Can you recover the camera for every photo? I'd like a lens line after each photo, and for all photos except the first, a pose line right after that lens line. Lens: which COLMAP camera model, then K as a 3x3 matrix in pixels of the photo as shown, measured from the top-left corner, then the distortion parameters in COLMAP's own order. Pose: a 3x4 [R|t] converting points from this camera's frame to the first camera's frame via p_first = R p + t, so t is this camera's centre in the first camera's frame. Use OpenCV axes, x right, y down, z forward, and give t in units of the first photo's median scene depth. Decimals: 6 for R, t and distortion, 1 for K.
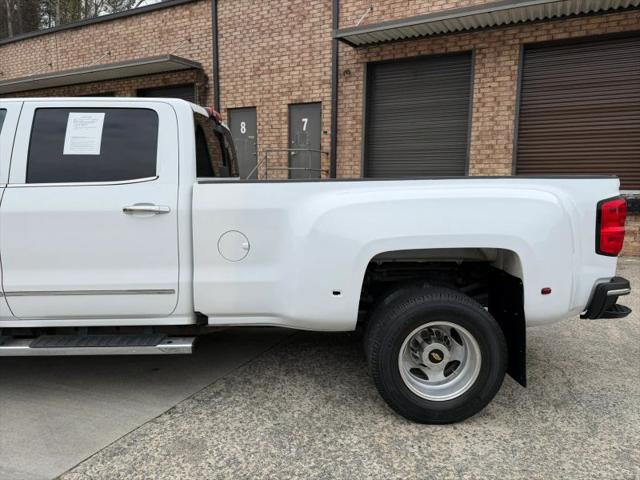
lens RADIAL K [[460.0, 0, 322.3], [0, 460.0, 241.7], [0, 0, 1]] dist [0.028354, -0.041529]
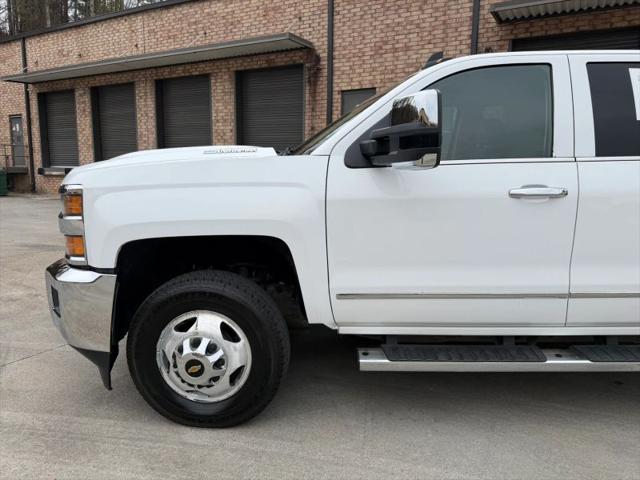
lens RADIAL K [[457.2, 0, 320.0], [0, 457.2, 240.0], [0, 0, 1]] dist [0.047709, -0.074191]
pose [[0.999741, 0.007123, -0.021609, -0.249007], [-0.006639, 0.999727, 0.022392, 0.000430], [0.021763, -0.022242, 0.999516, 0.044675]]
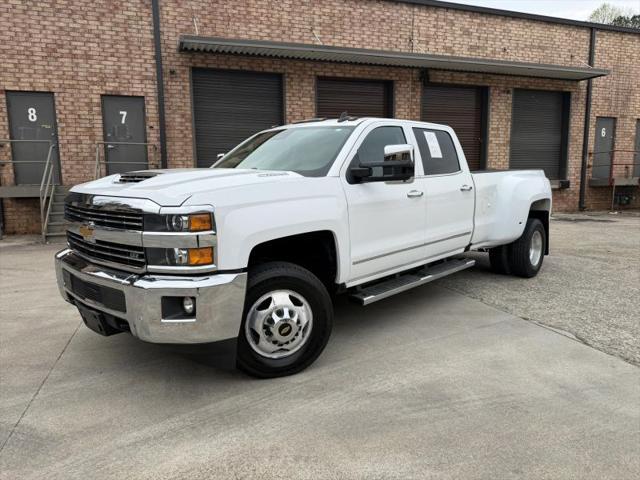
lens RADIAL K [[453.2, 0, 325.7], [0, 453.2, 241.3], [0, 0, 1]] dist [0.004044, -0.009700]
pose [[0.688829, -0.116056, 0.715573, -0.462338], [0.106021, 0.992616, 0.058929, -0.006070], [-0.717129, 0.035274, 0.696047, 0.034725]]
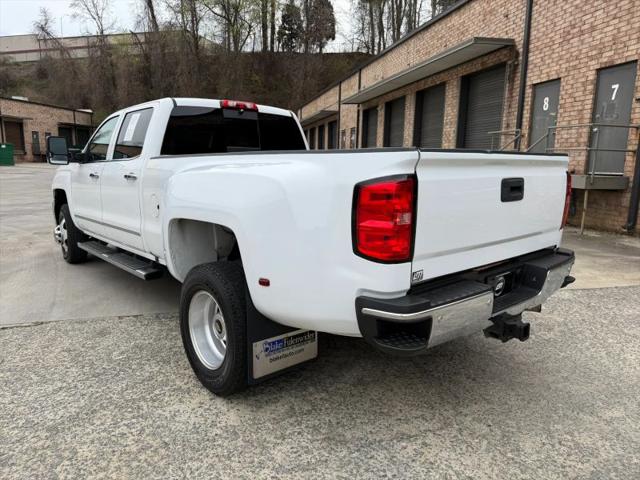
lens RADIAL K [[446.7, 0, 313.7], [0, 446.7, 239.9], [0, 0, 1]] dist [0.040456, -0.040413]
pose [[0.642373, 0.130626, -0.755178, 0.249315], [-0.106713, 0.991014, 0.080647, -0.011127], [0.758926, 0.028782, 0.650540, 0.112280]]
